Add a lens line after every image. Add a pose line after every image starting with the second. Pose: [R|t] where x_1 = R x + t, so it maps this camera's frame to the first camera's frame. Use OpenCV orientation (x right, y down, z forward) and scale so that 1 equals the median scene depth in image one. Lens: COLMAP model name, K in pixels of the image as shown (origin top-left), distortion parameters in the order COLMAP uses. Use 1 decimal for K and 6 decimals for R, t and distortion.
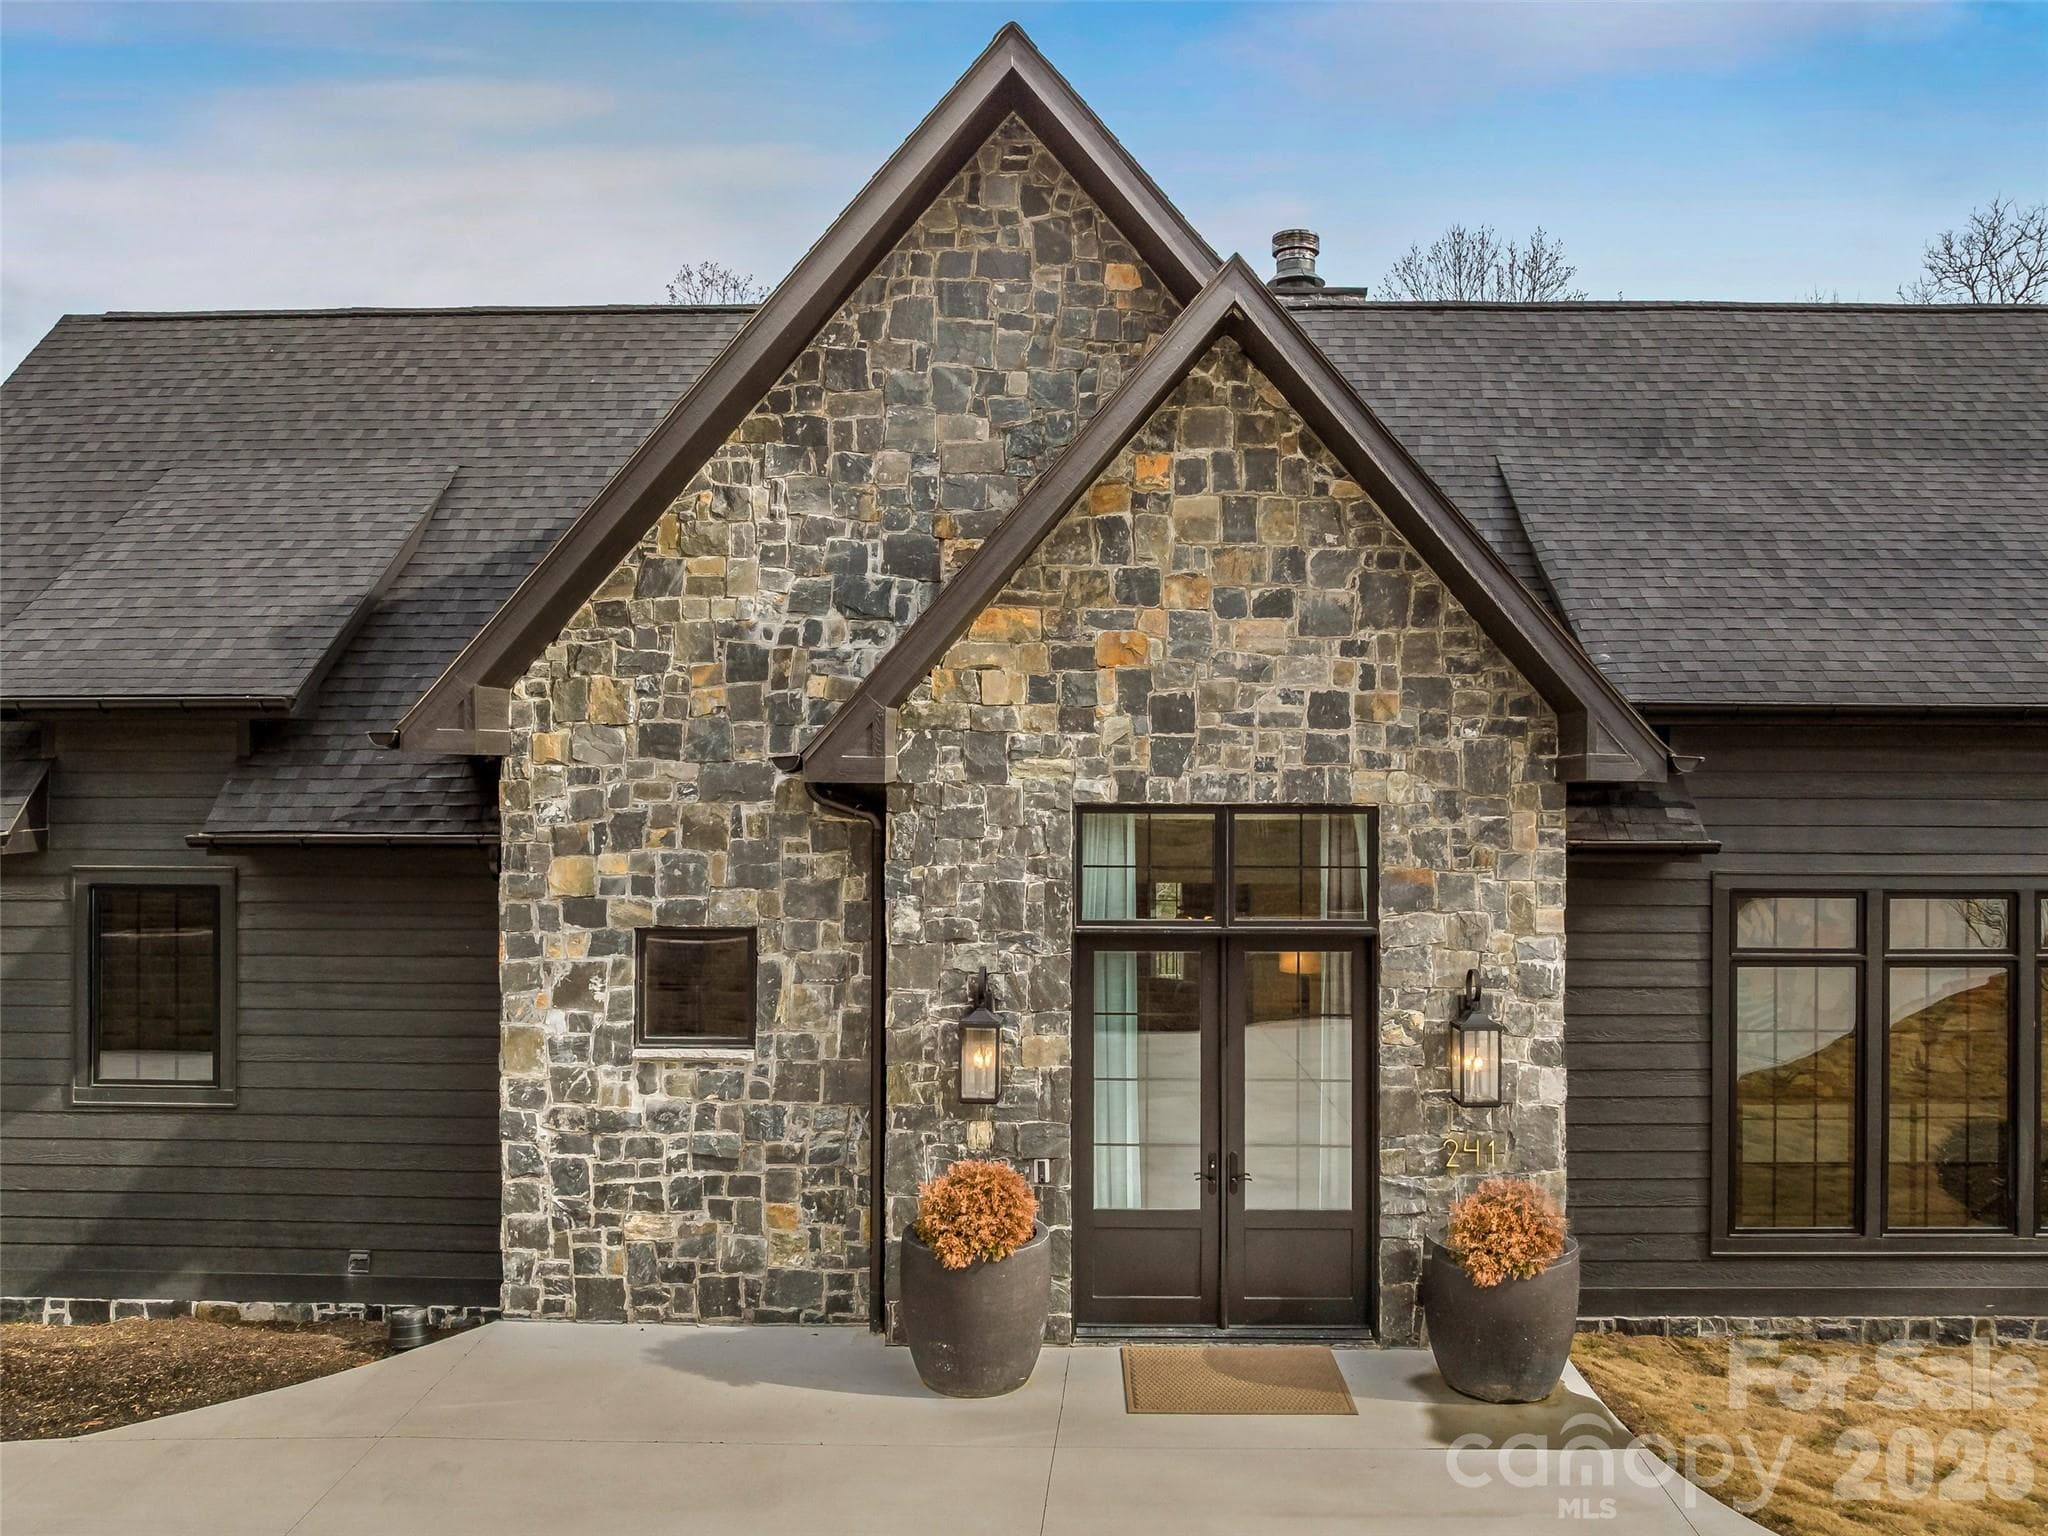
lens RADIAL K [[1634.0, 0, 1020.2], [0, 1634.0, 736.0], [0, 0, 1]] dist [-0.008534, -0.002500]
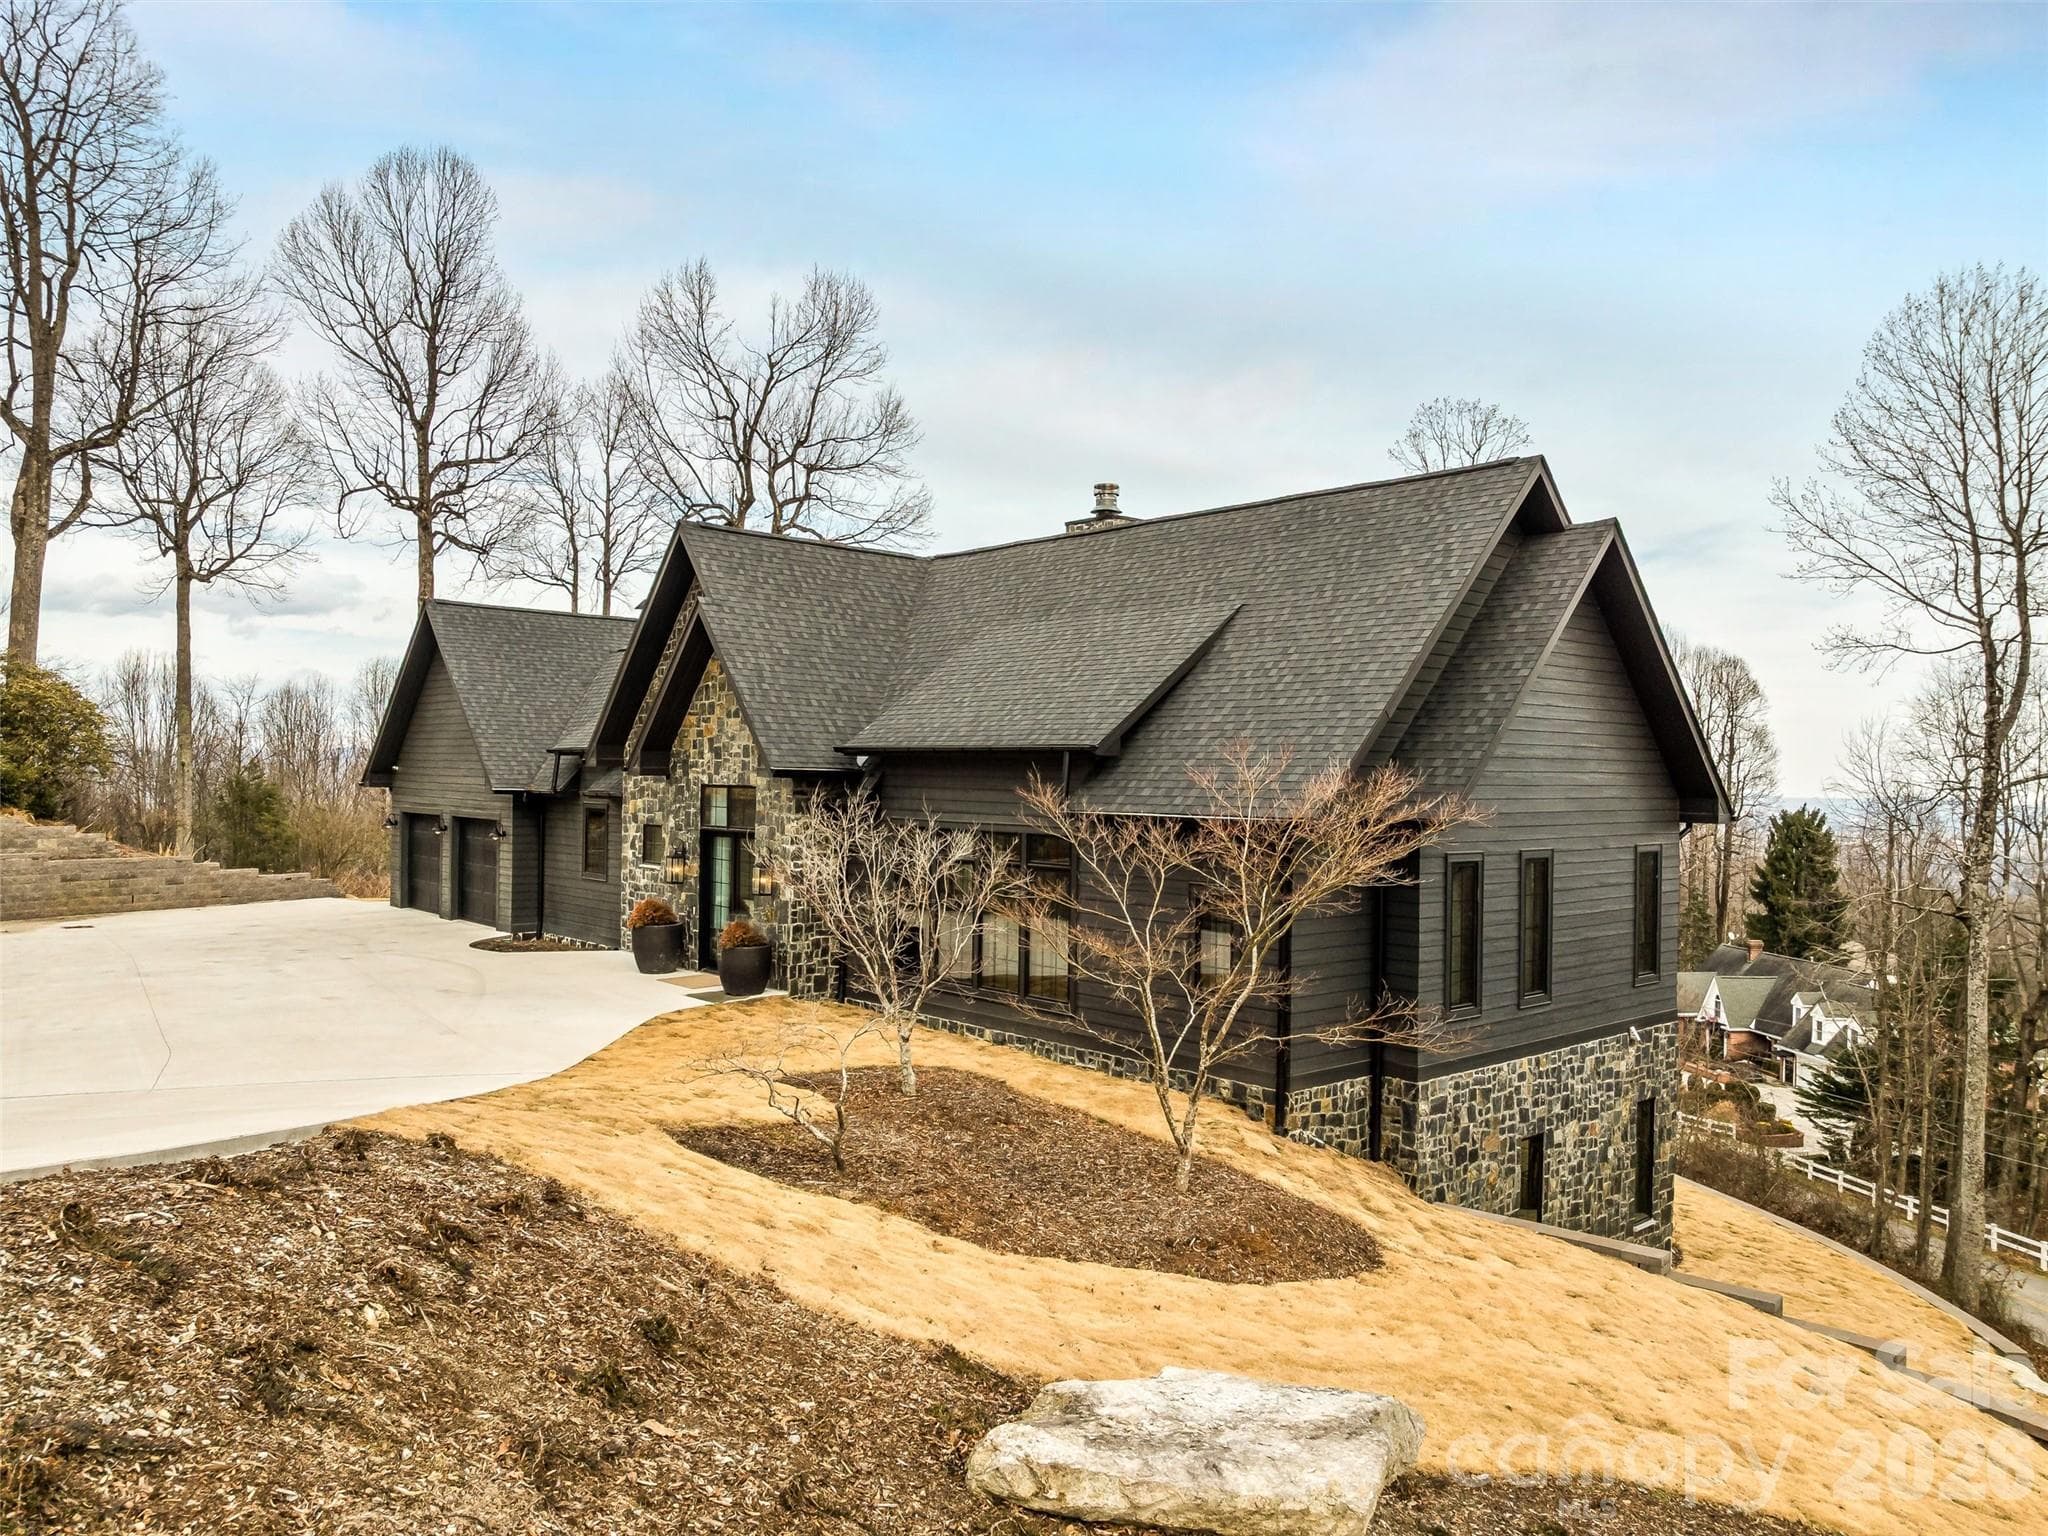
lens RADIAL K [[1468.0, 0, 1024.0], [0, 1468.0, 768.0], [0, 0, 1]] dist [-0.072760, -0.001135]
pose [[0.683465, 0.003074, -0.729977, 2.299715], [-0.005080, 0.999987, -0.000545, 0.011607], [0.729965, 0.004081, 0.683472, -0.343892]]
